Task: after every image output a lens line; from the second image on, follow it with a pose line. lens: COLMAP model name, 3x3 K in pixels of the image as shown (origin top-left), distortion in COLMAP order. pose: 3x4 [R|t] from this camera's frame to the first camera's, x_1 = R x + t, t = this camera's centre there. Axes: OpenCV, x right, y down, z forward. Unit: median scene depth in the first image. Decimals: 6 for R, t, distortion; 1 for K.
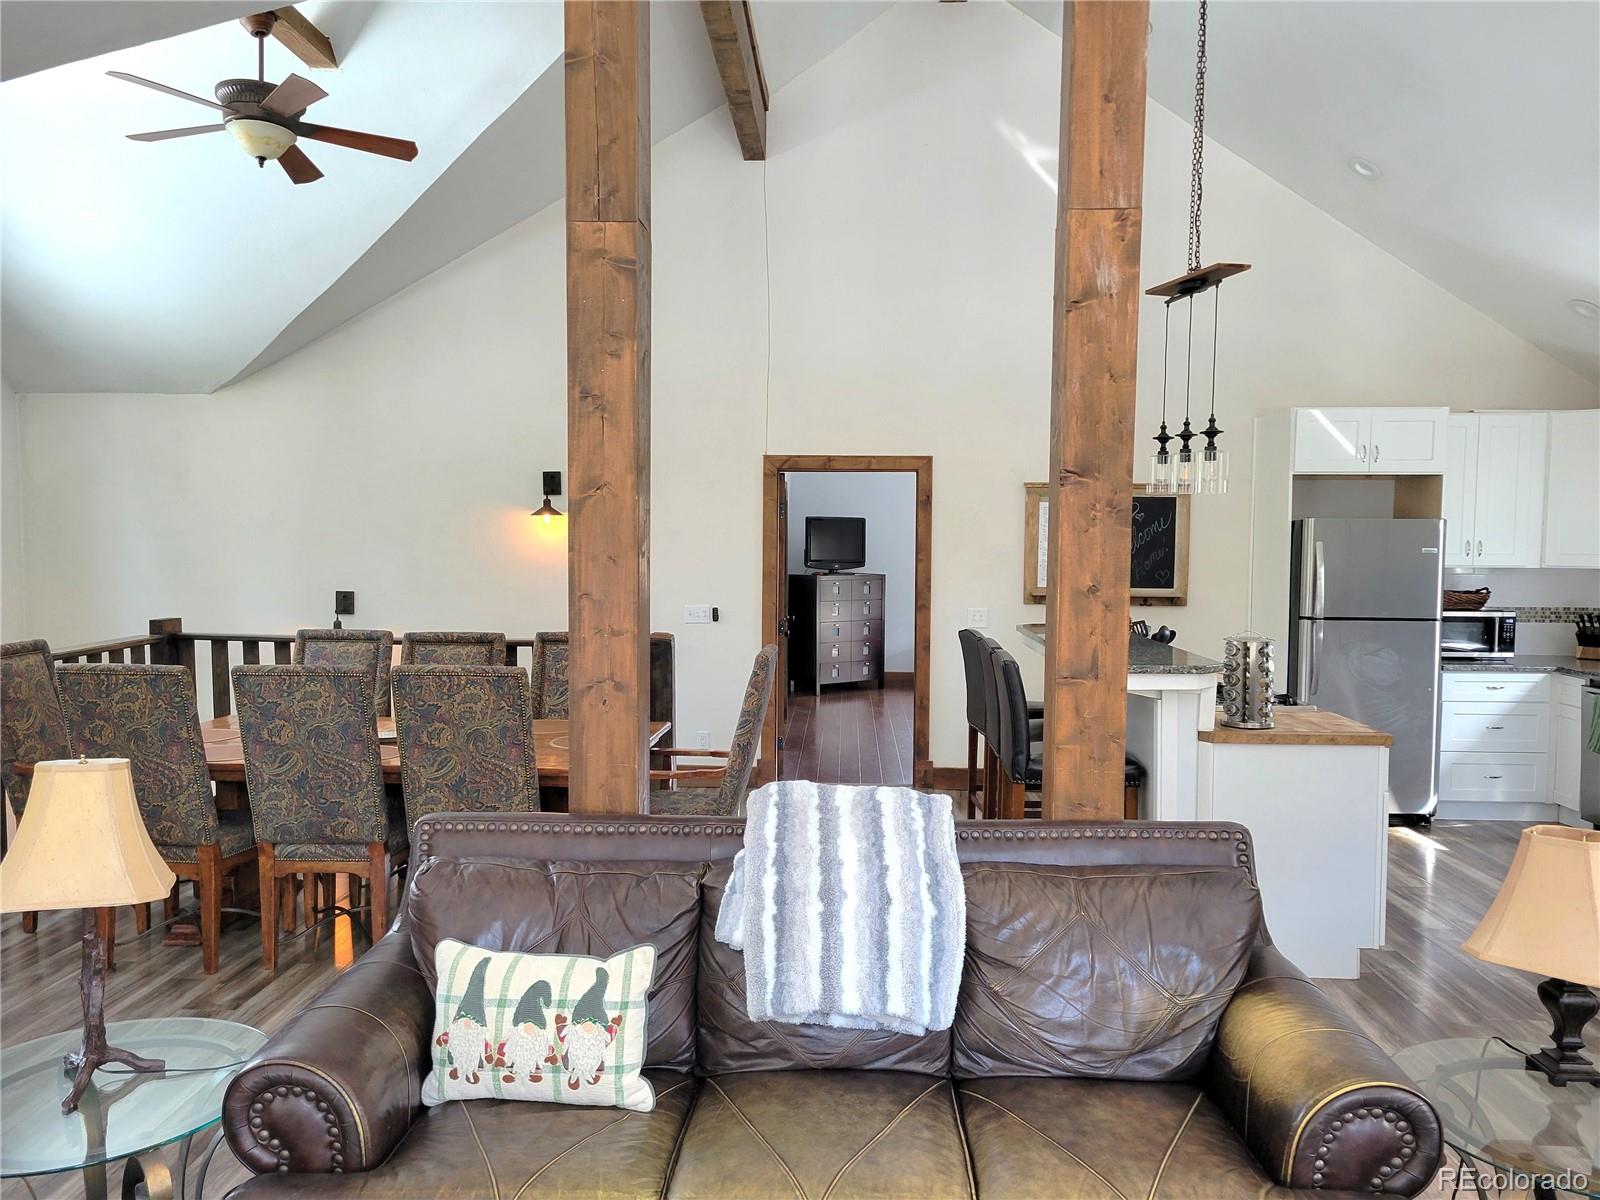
lens RADIAL K [[1201.1, 0, 797.6], [0, 1201.1, 615.5], [0, 0, 1]] dist [0.049950, -0.028320]
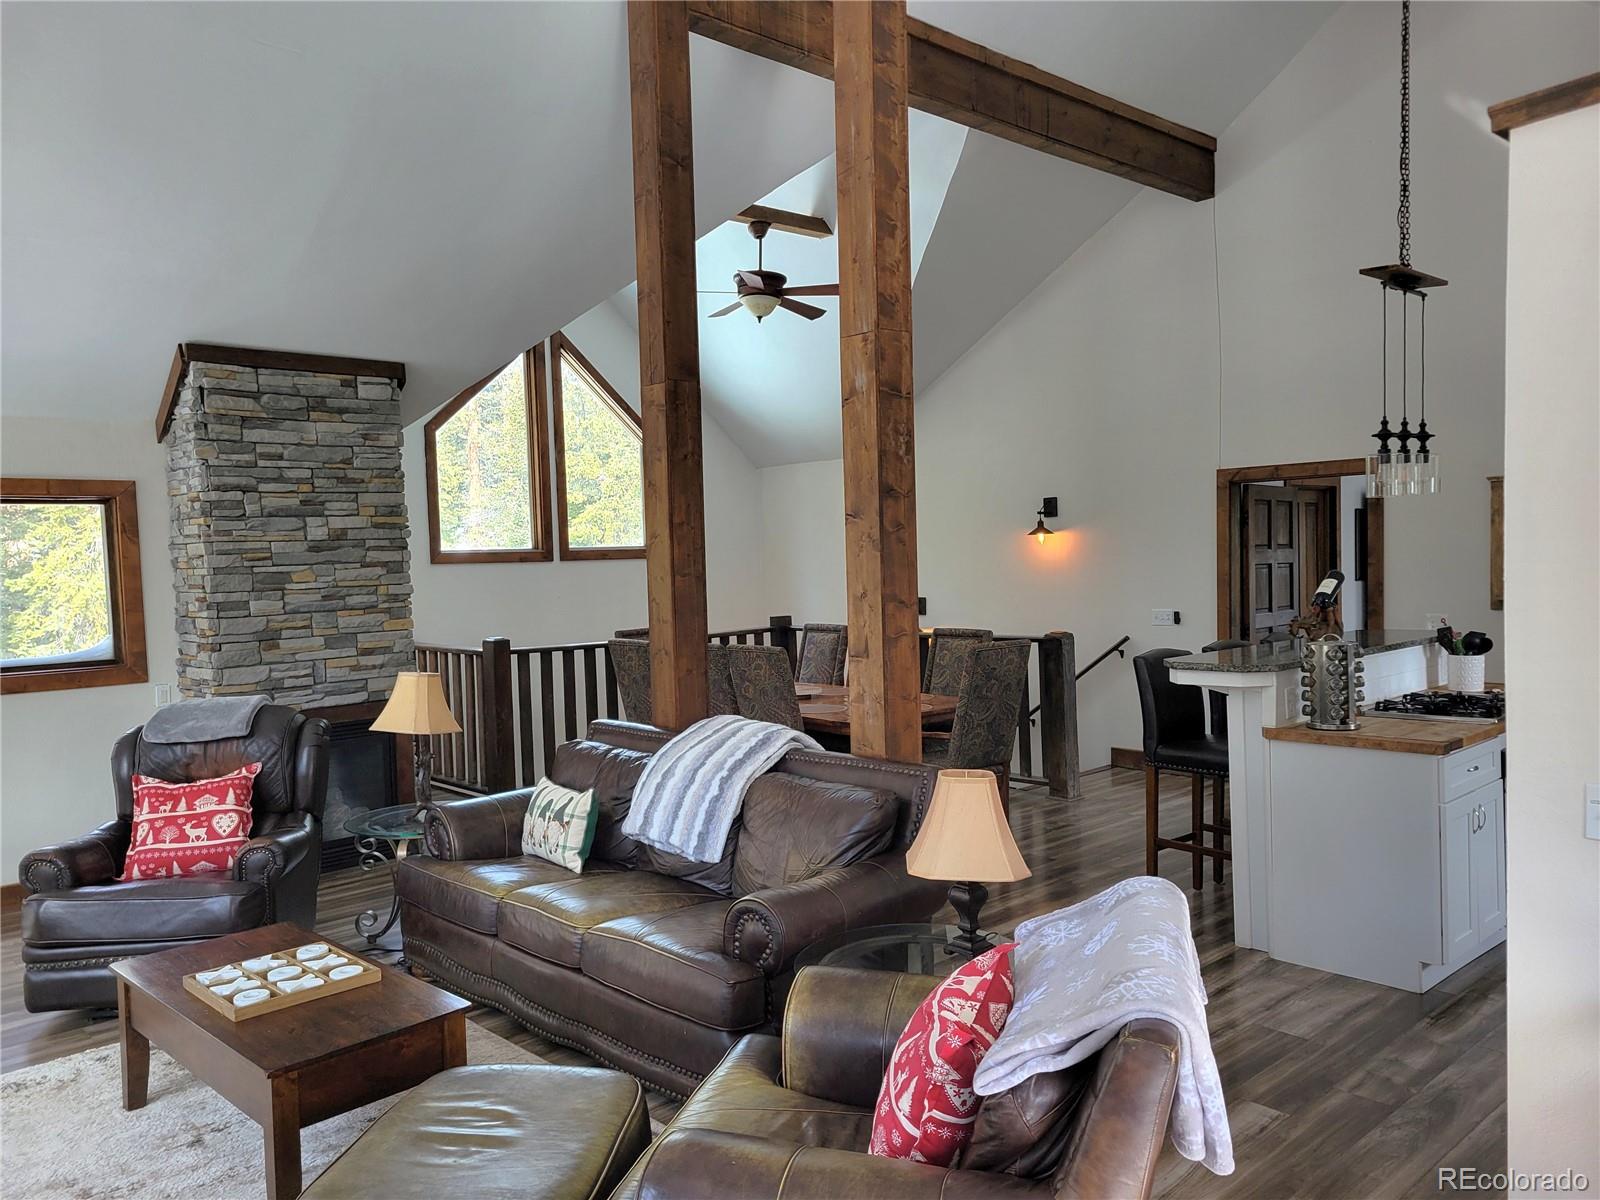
lens RADIAL K [[1201.1, 0, 797.6], [0, 1201.1, 615.5], [0, 0, 1]] dist [0.049950, -0.028320]
pose [[0.701285, 0.009250, -0.712821, 1.223104], [-0.012325, 0.999924, 0.000849, 0.001948], [0.712775, 0.008190, 0.701345, -0.063499]]
